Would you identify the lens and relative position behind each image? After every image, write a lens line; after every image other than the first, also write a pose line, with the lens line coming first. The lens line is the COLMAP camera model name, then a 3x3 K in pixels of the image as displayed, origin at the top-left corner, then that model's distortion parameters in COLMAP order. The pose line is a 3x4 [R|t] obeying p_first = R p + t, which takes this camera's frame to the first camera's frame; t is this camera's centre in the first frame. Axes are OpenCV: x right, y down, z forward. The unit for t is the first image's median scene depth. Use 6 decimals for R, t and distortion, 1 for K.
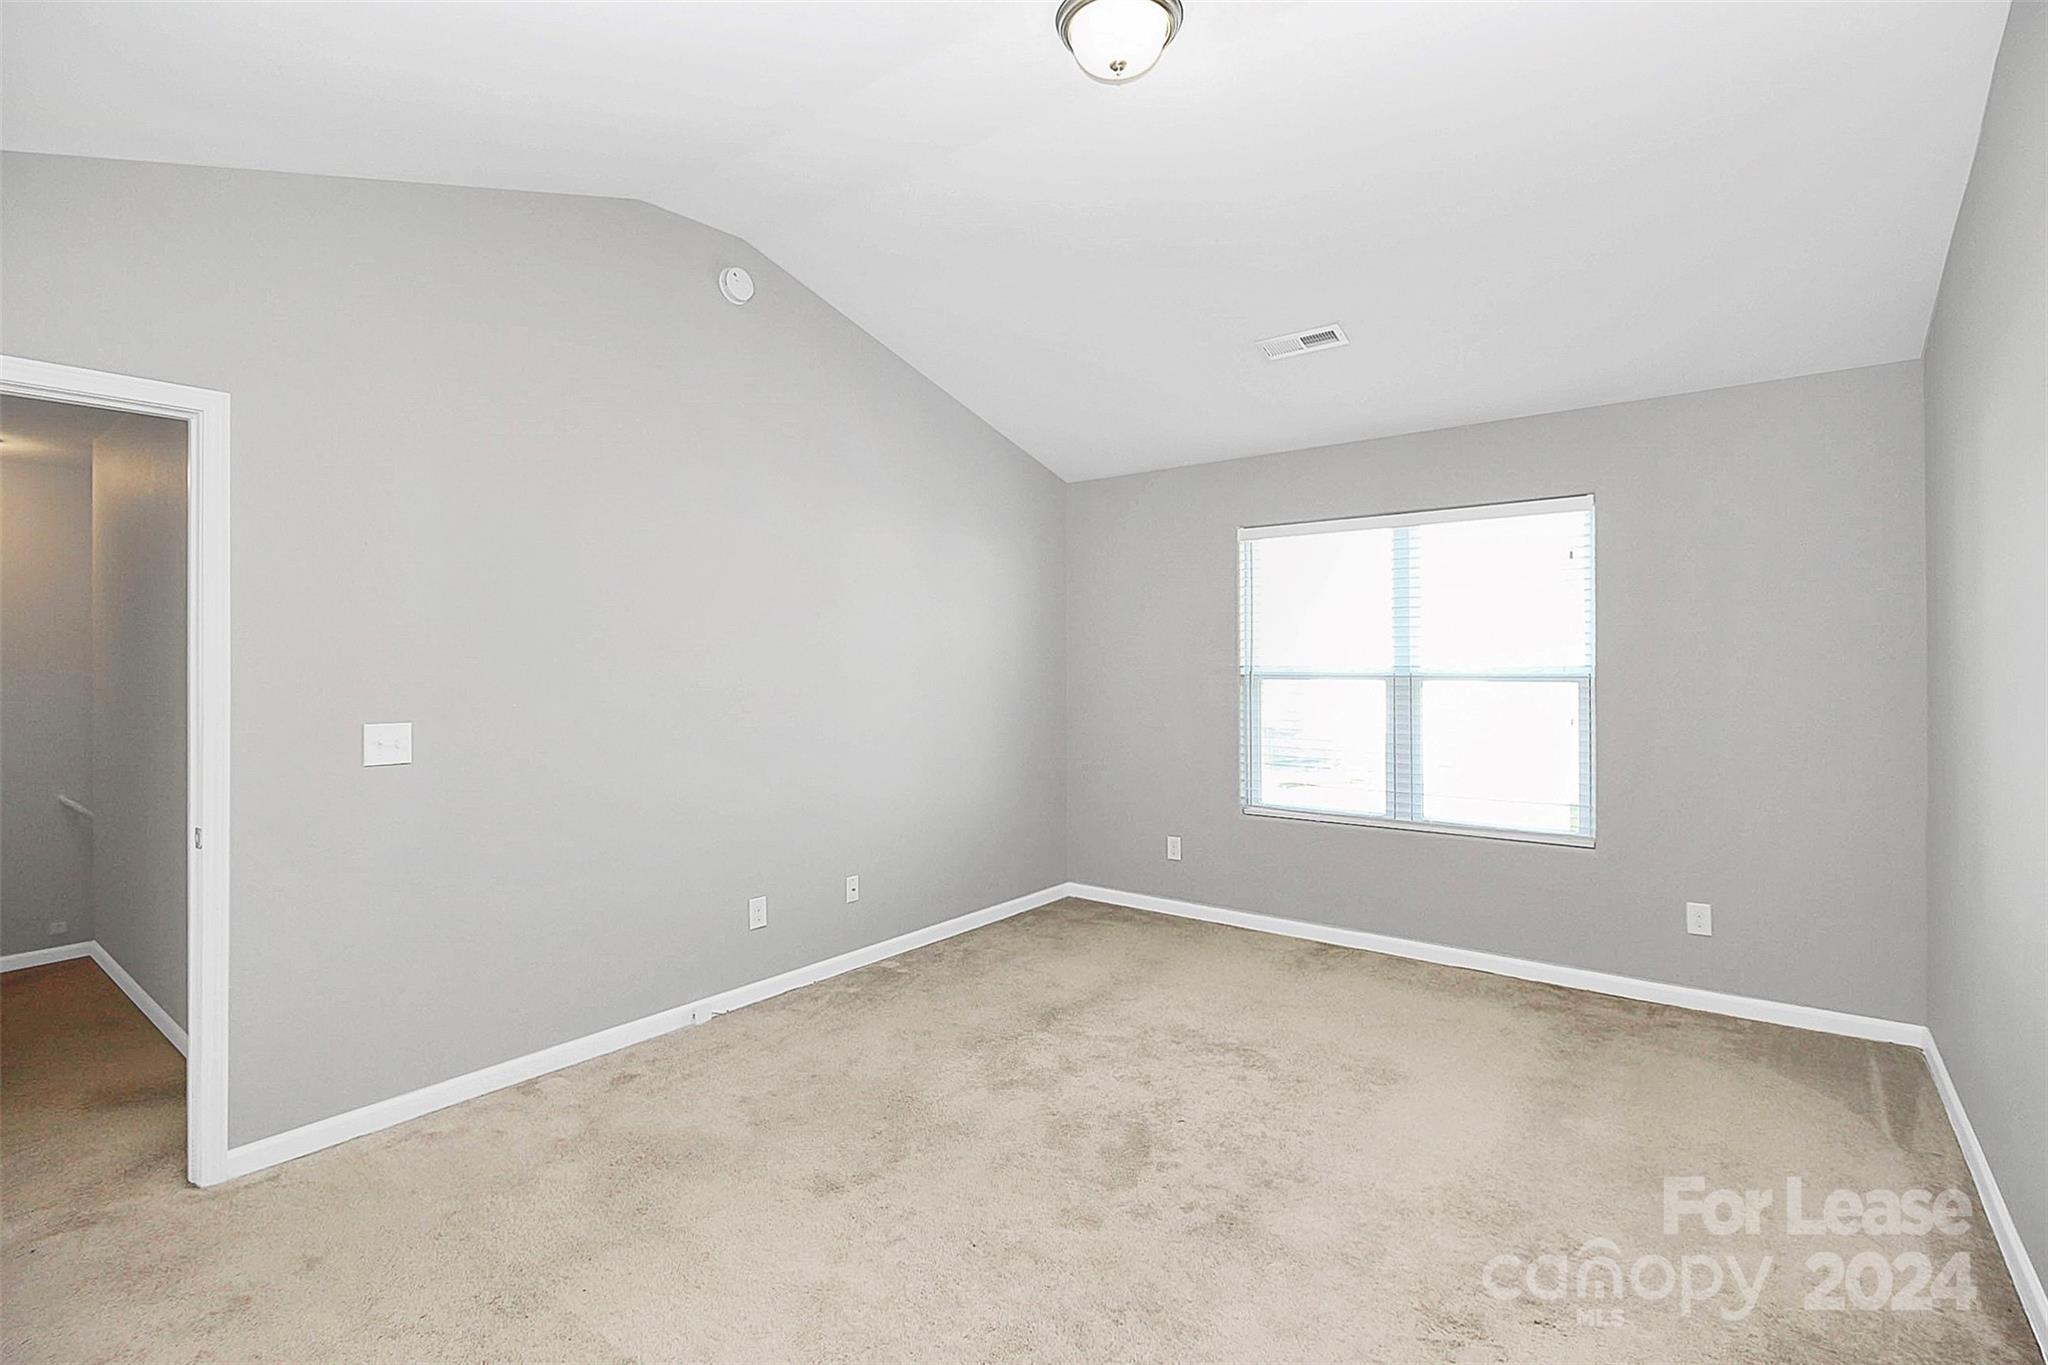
lens RADIAL K [[982.6, 0, 1022.1], [0, 982.6, 651.8], [0, 0, 1]] dist [0.000408, -0.016757]
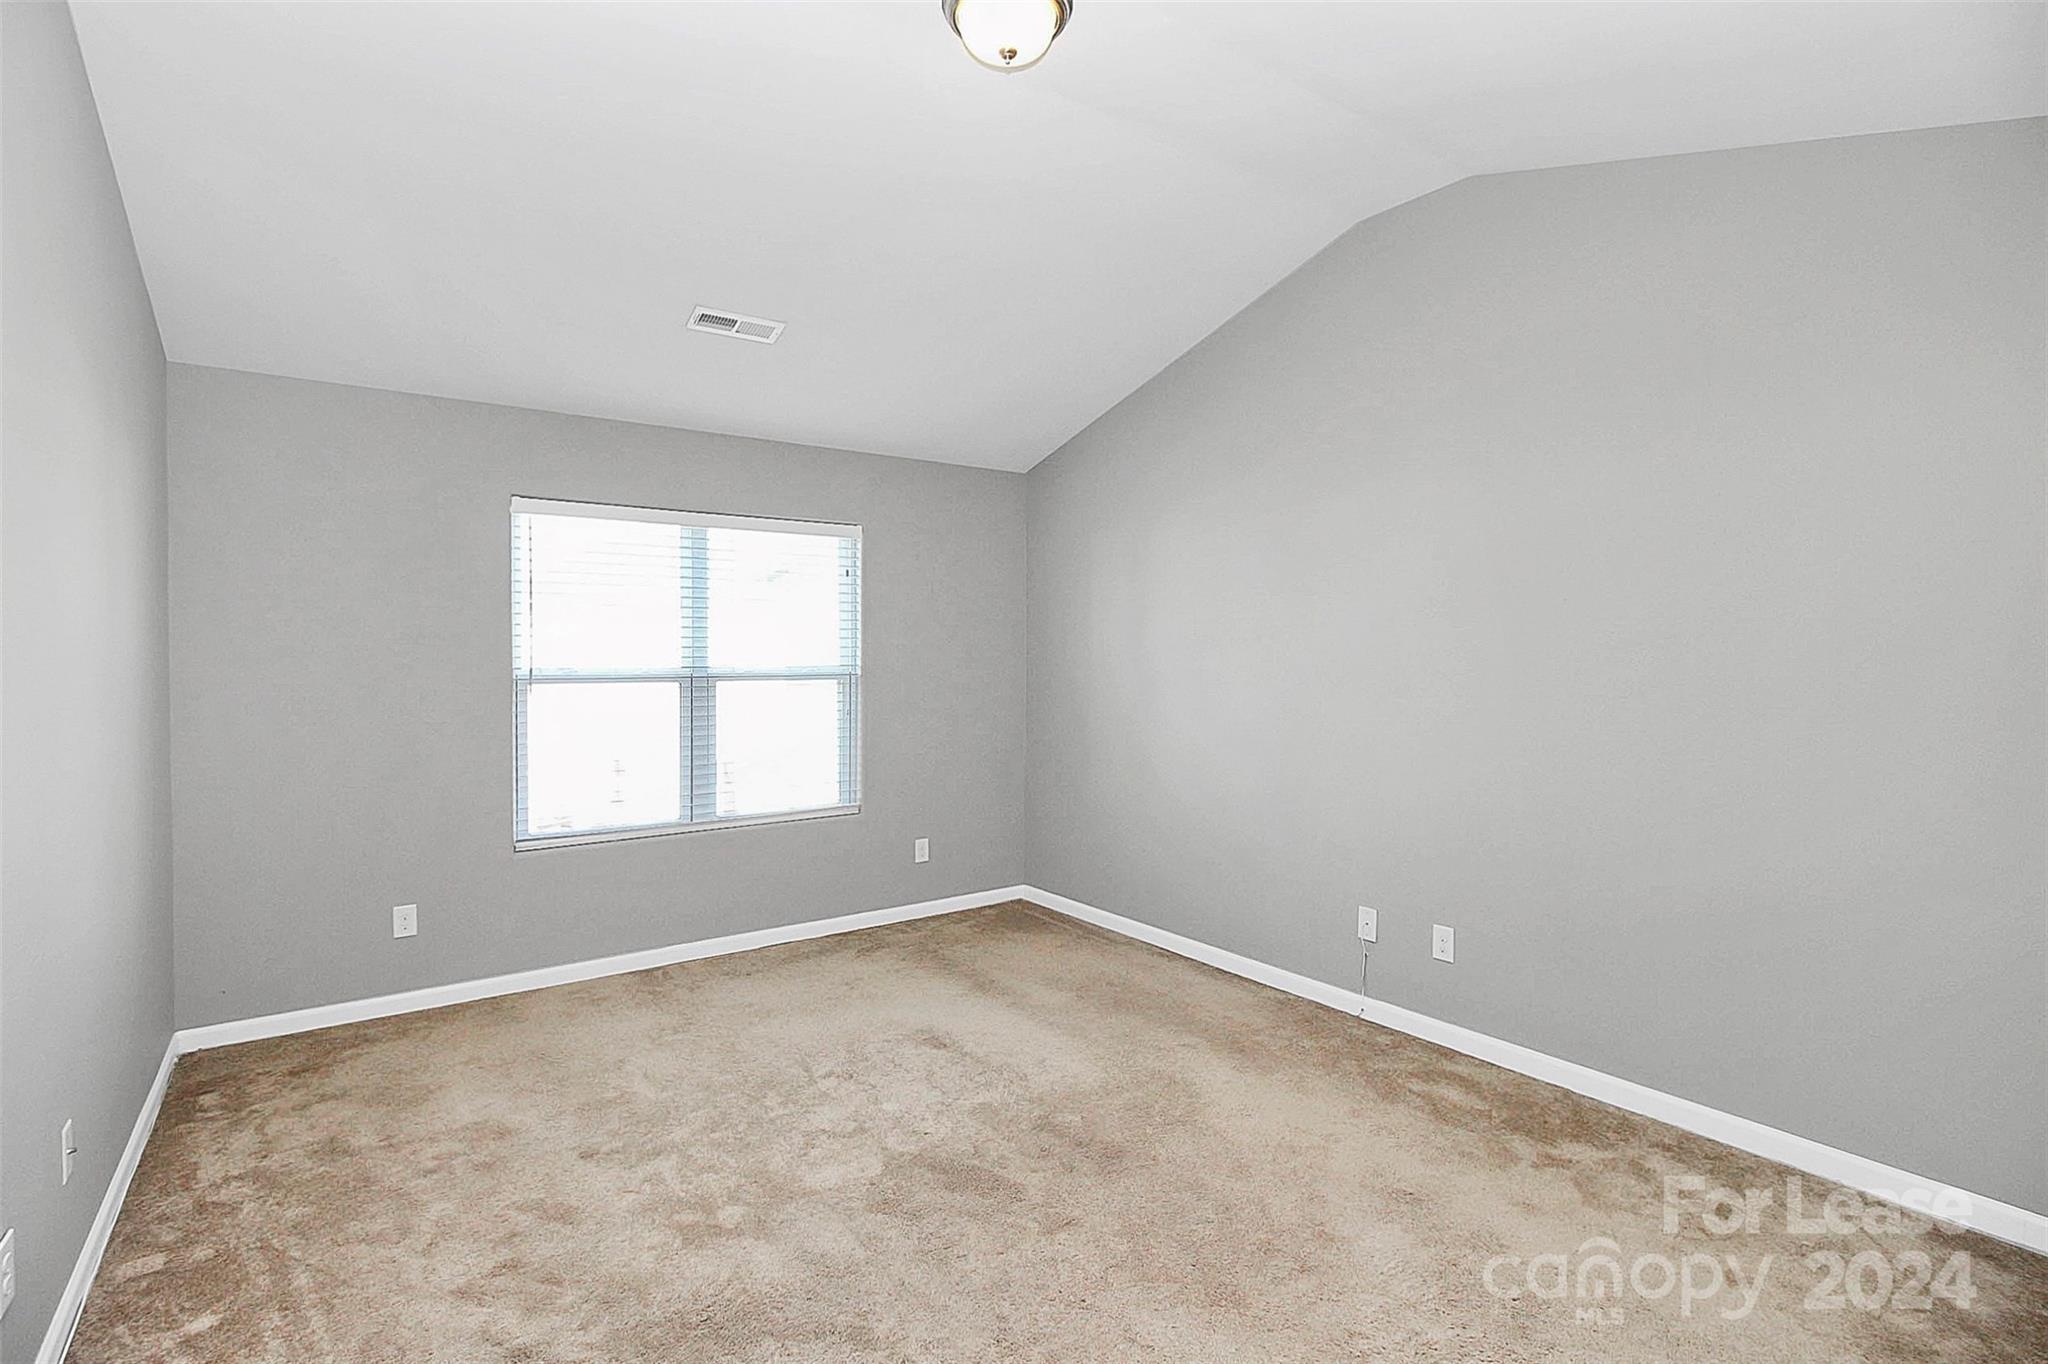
lens RADIAL K [[982.6, 0, 1022.1], [0, 982.6, 651.3], [0, 0, 1]] dist [0.000408, -0.016757]
pose [[0.242036, 0.012846, 0.970182, -0.507232], [-0.002509, 0.999917, -0.012613, 0.011192], [-0.970264, 0.000619, 0.242048, 0.450311]]
